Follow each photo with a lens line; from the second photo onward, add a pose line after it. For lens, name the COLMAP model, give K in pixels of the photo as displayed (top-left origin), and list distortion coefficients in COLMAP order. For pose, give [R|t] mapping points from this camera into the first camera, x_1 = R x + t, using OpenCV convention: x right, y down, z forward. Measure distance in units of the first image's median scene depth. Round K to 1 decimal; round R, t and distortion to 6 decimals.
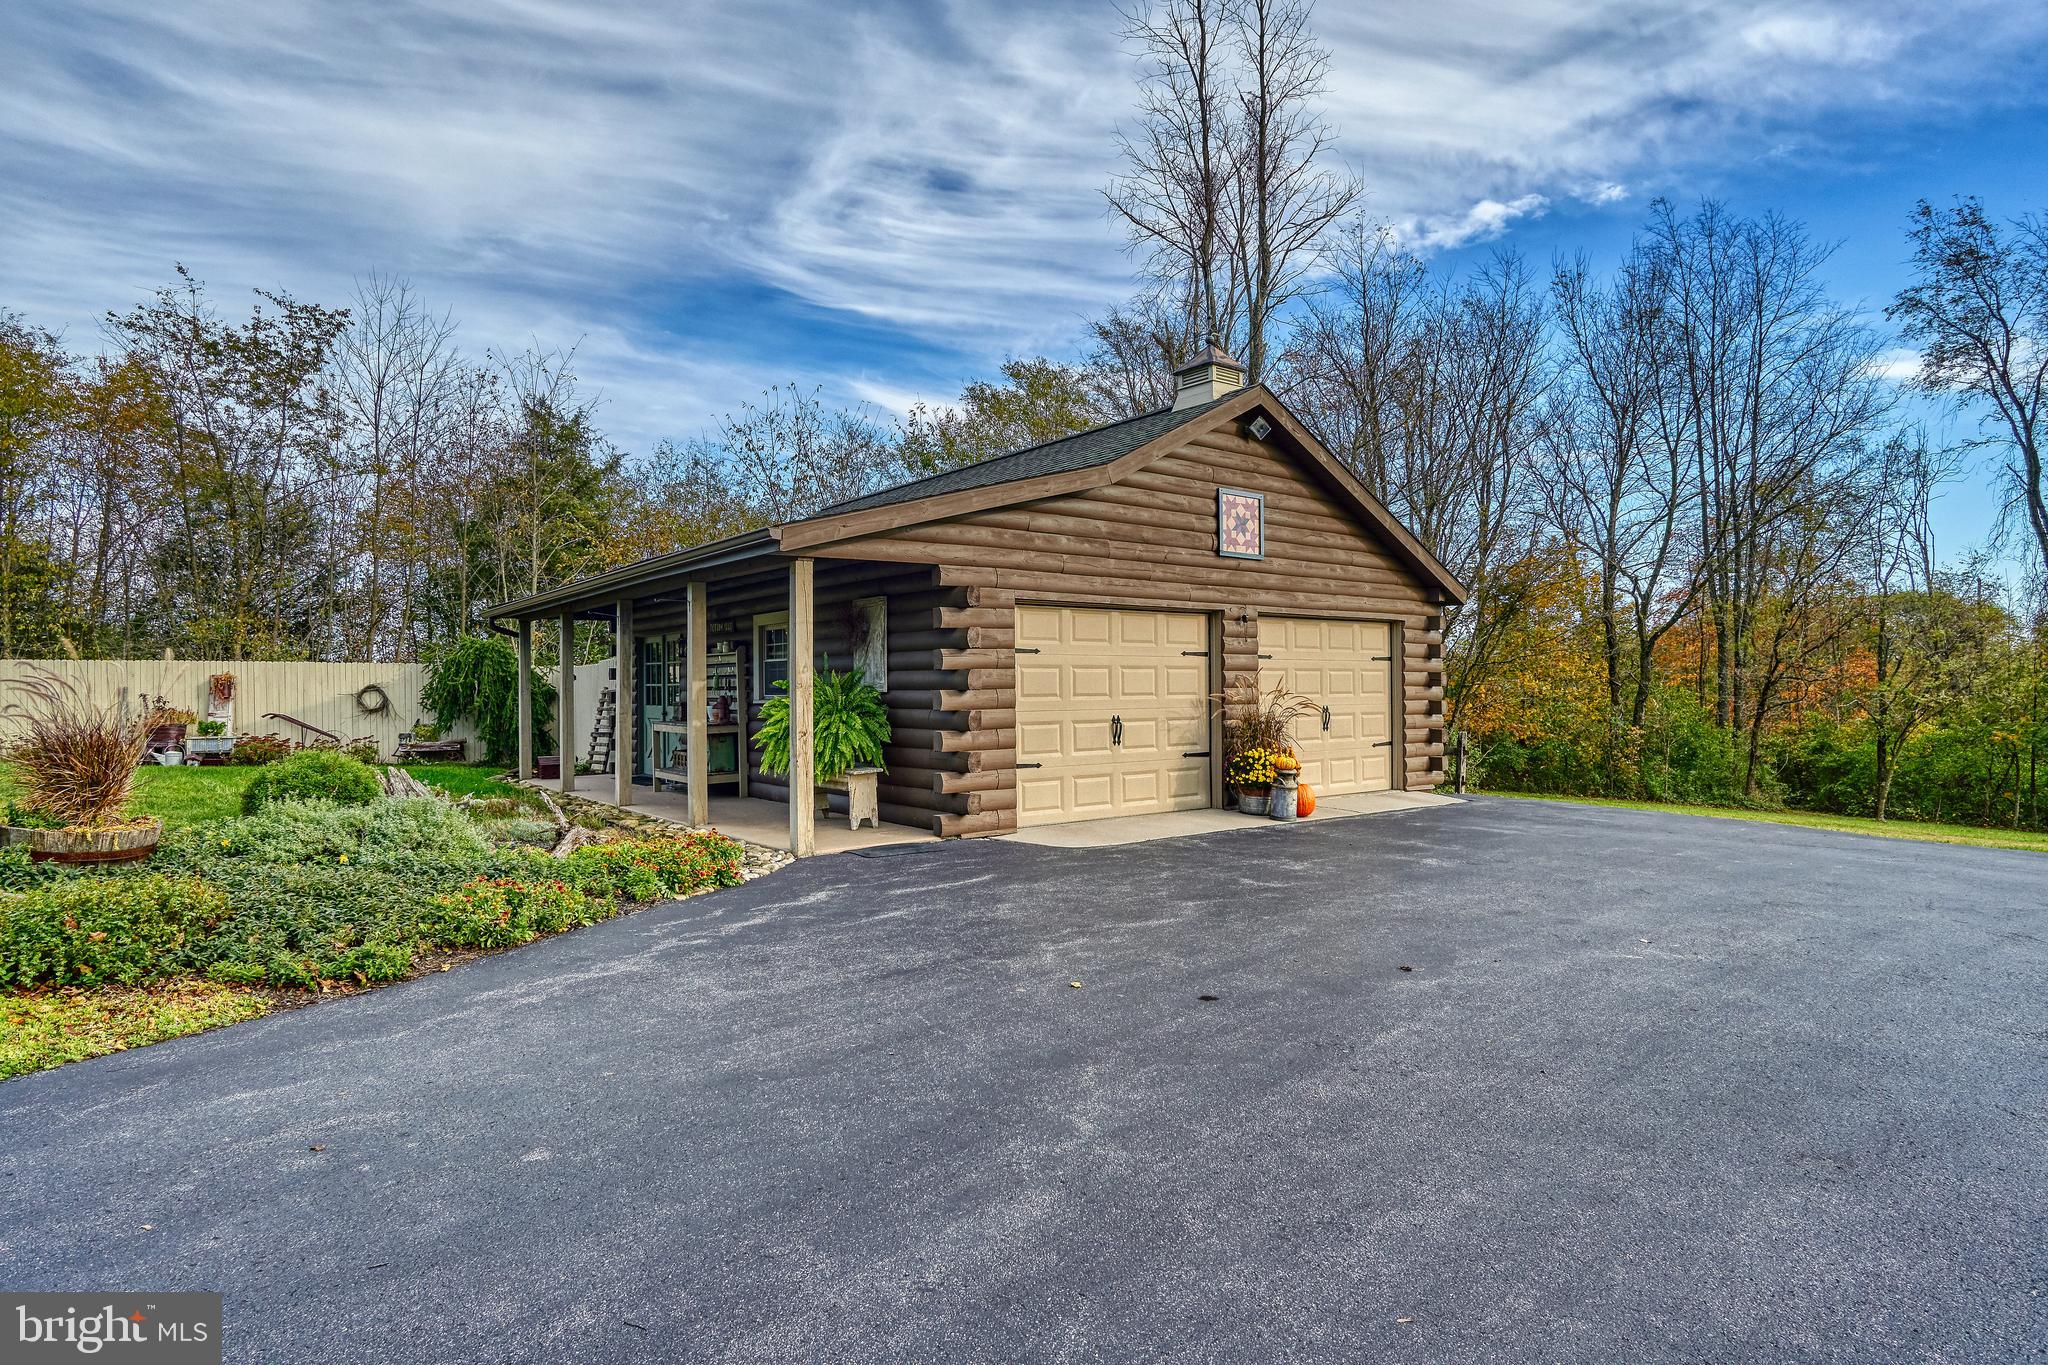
lens RADIAL K [[1137.8, 0, 1024.0], [0, 1137.8, 682.5], [0, 0, 1]] dist [-0.001906, -0.000169]
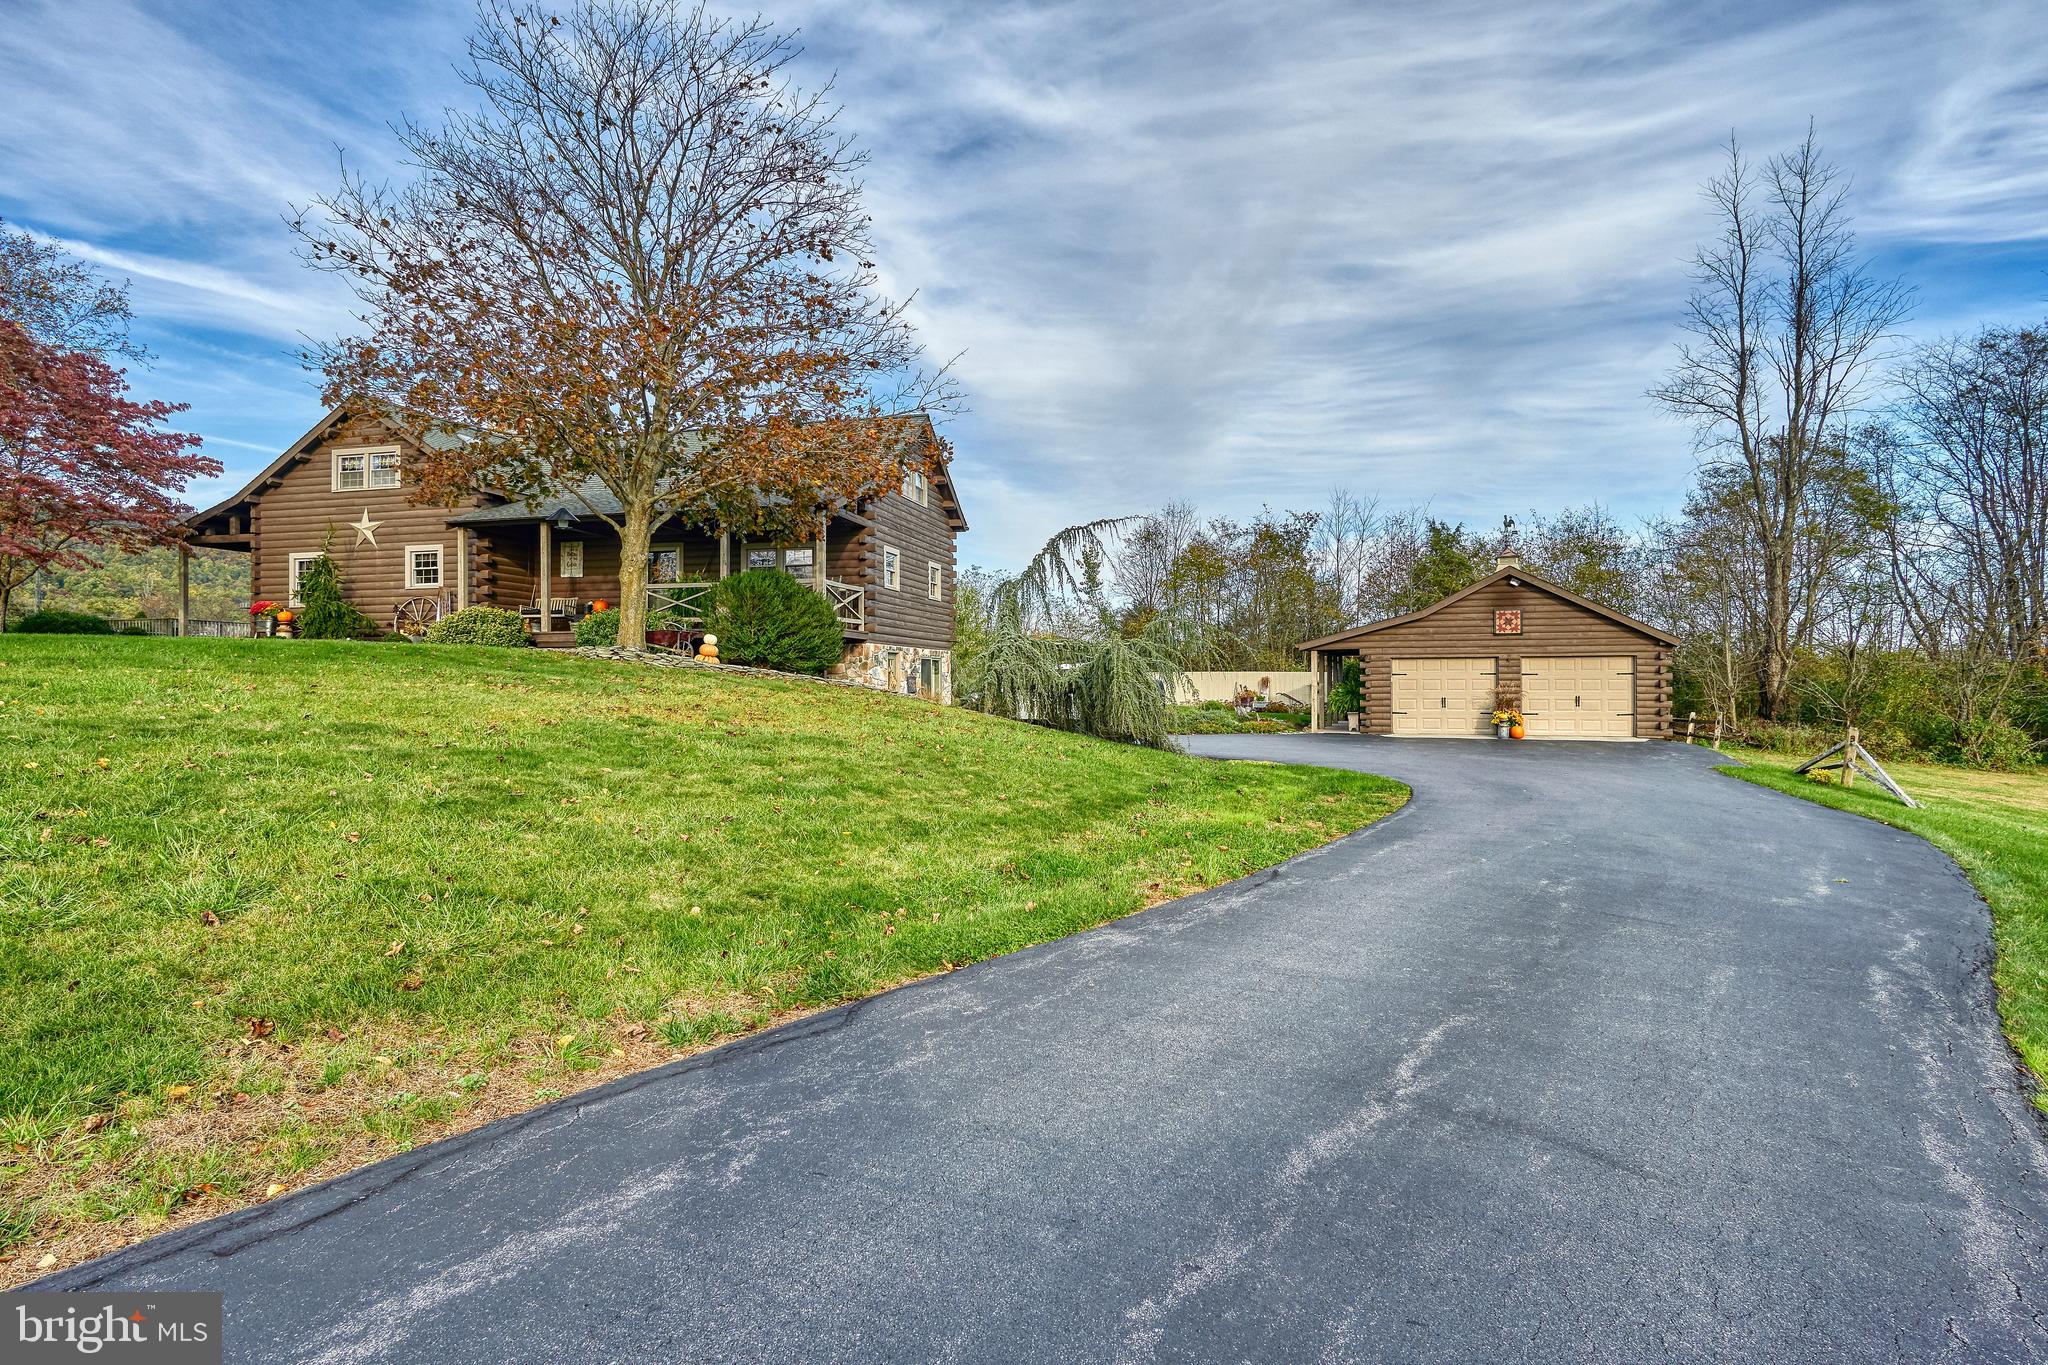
lens RADIAL K [[1137.8, 0, 1024.0], [0, 1137.8, 682.5], [0, 0, 1]] dist [-0.001906, -0.000169]
pose [[0.542226, 0.005927, -0.840212, 0.744910], [0.006521, 0.999915, 0.011263, -0.017803], [0.840207, -0.011586, 0.542142, -0.539652]]
